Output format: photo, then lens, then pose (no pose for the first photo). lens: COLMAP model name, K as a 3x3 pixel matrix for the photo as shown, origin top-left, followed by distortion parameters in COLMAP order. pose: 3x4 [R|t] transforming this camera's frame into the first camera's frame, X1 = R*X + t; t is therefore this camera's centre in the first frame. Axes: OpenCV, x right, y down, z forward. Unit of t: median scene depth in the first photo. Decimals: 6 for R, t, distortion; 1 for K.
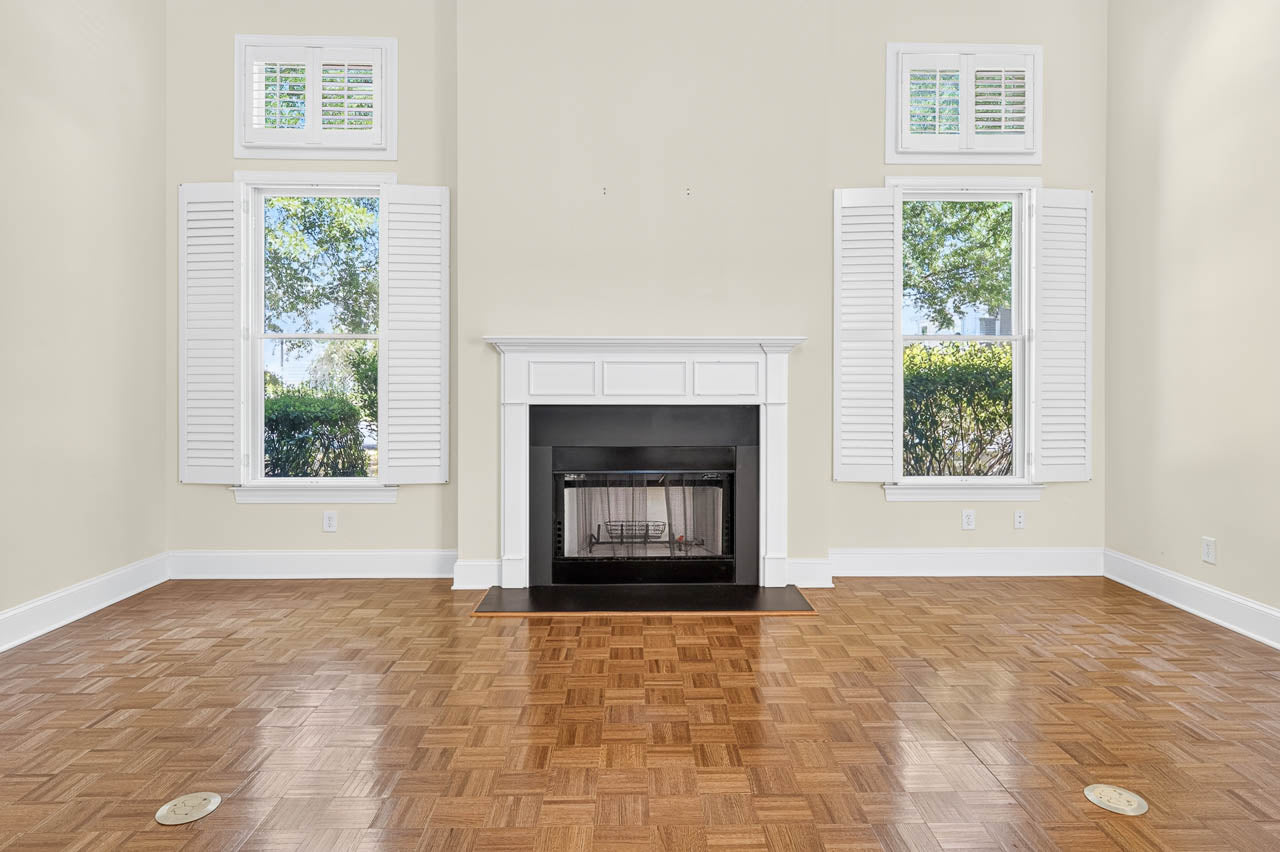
lens RADIAL K [[969.5, 0, 641.8], [0, 969.5, 377.5], [0, 0, 1]] dist [0.005143, 0.003445]
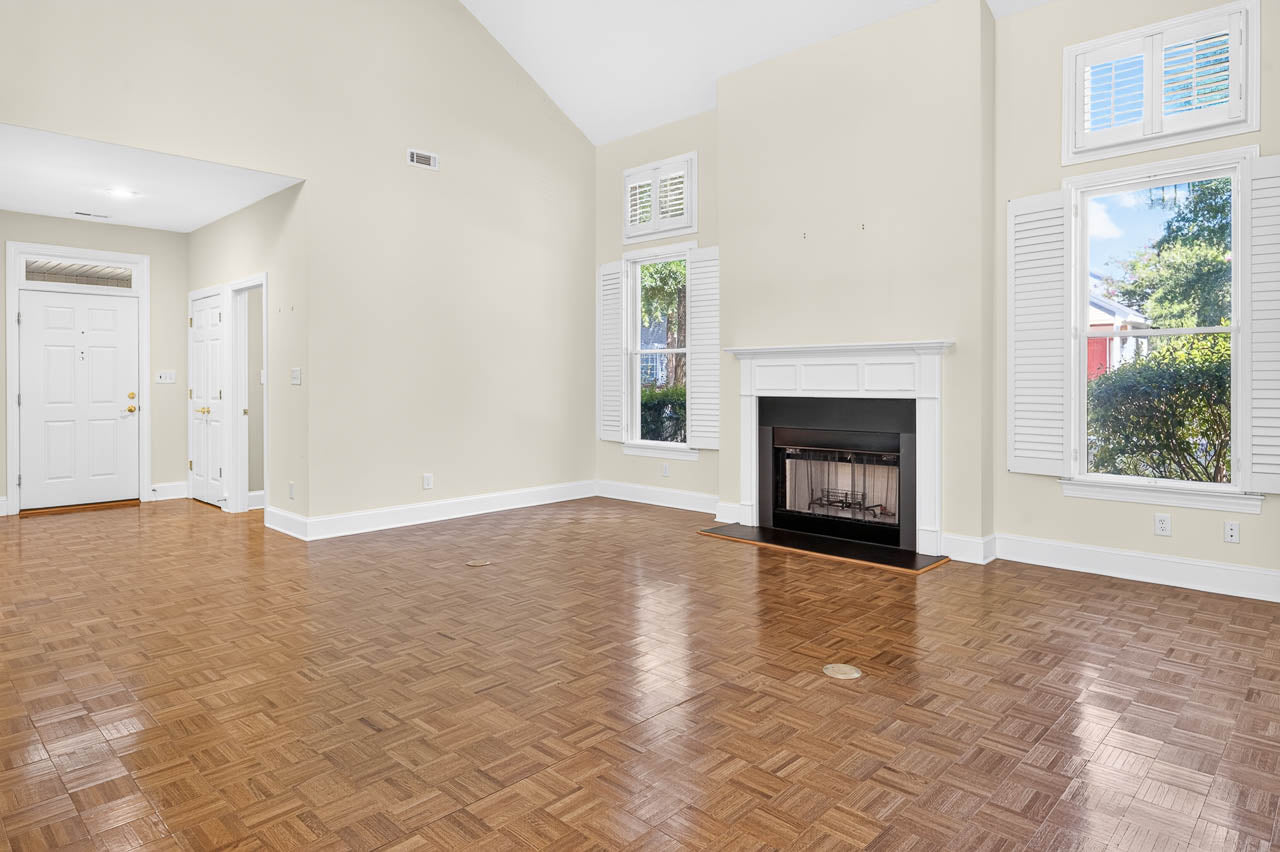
lens RADIAL K [[969.5, 0, 641.8], [0, 969.5, 377.5], [0, 0, 1]] dist [0.005143, 0.003445]
pose [[0.605113, -0.004881, -0.796124, 0.866091], [0.006934, 0.999976, -0.000859, 0.000915], [0.796109, -0.005001, 0.605132, 0.022598]]
